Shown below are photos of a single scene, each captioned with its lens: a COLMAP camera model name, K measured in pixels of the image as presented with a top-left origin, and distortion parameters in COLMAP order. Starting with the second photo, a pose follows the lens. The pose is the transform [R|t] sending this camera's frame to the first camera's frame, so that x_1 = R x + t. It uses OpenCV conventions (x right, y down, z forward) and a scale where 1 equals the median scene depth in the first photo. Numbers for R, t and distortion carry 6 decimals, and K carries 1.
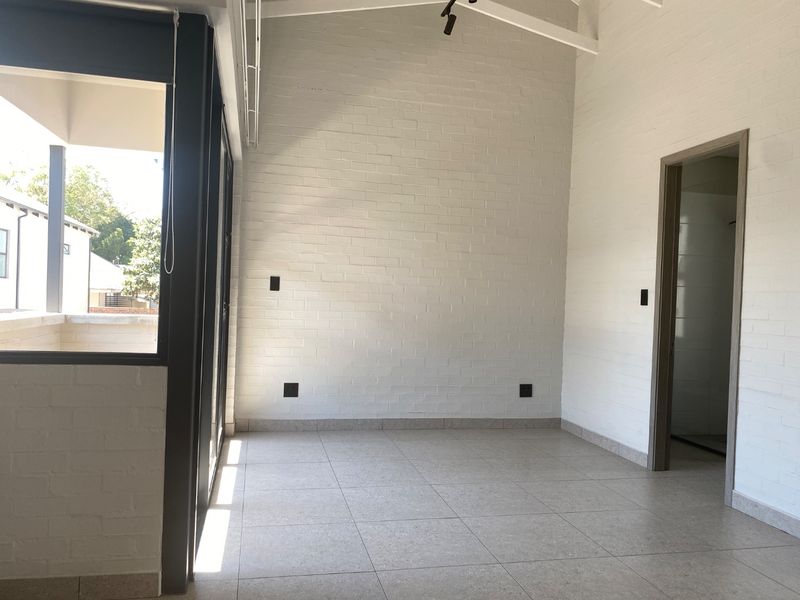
lens RADIAL K [[603.0, 0, 397.3], [0, 603.0, 305.9], [0, 0, 1]] dist [0.045888, -0.062127]
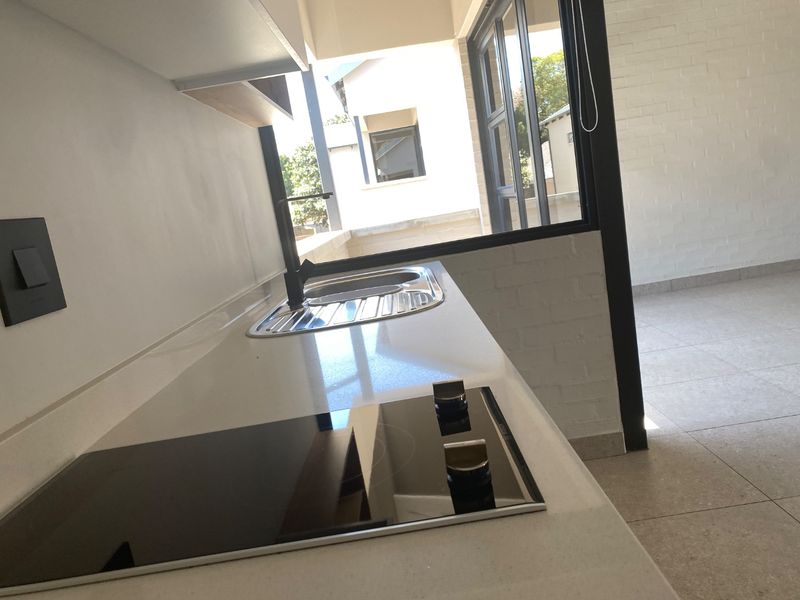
lens RADIAL K [[608.7, 0, 420.4], [0, 608.7, 300.3], [0, 0, 1]] dist [0.031508, -0.001791]
pose [[0.963402, -0.162086, -0.213505, -0.204567], [0.194662, 0.970608, 0.141520, 0.006429], [0.184291, -0.177902, 0.966637, -0.006088]]
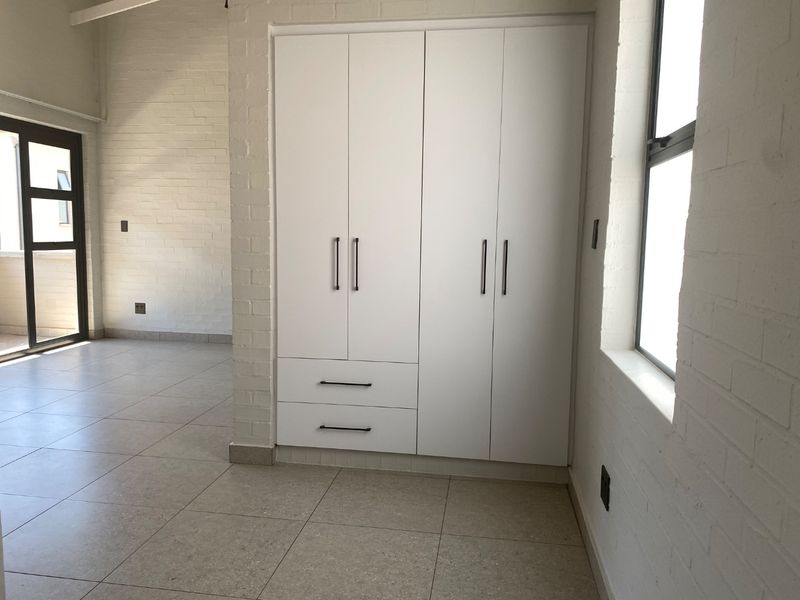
lens RADIAL K [[594.5, 0, 401.1], [0, 594.5, 299.6], [0, 0, 1]] dist [-0.016013, -0.005318]
pose [[0.936303, 0.021668, -0.350525, 0.780039], [0.007849, 0.996555, 0.082567, 0.019067], [0.351107, -0.080059, 0.932907, 0.006899]]
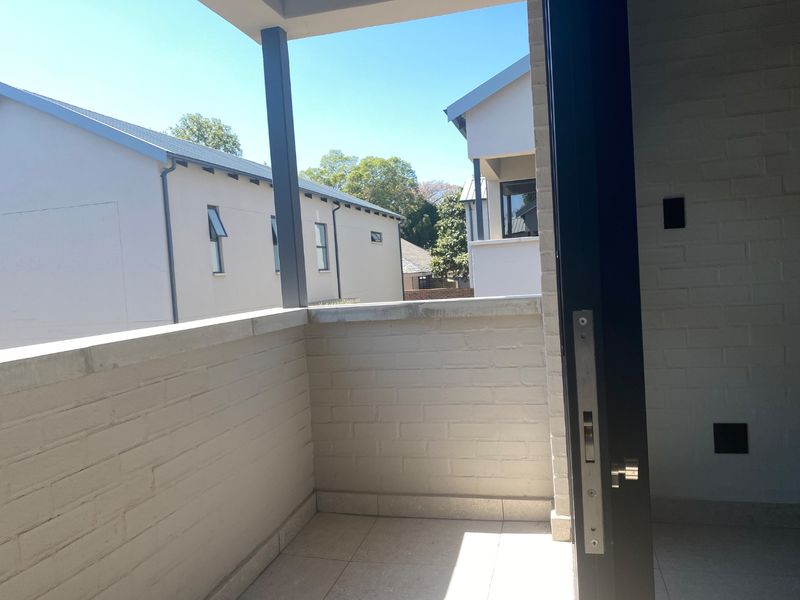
lens RADIAL K [[603.0, 0, 406.1], [0, 603.0, 295.4], [0, 0, 1]] dist [0.045888, -0.062127]
pose [[0.884256, -0.076371, -0.460715, -0.168817], [0.090203, 0.995891, 0.008043, 0.004028], [0.458208, -0.048670, 0.887512, 0.467405]]
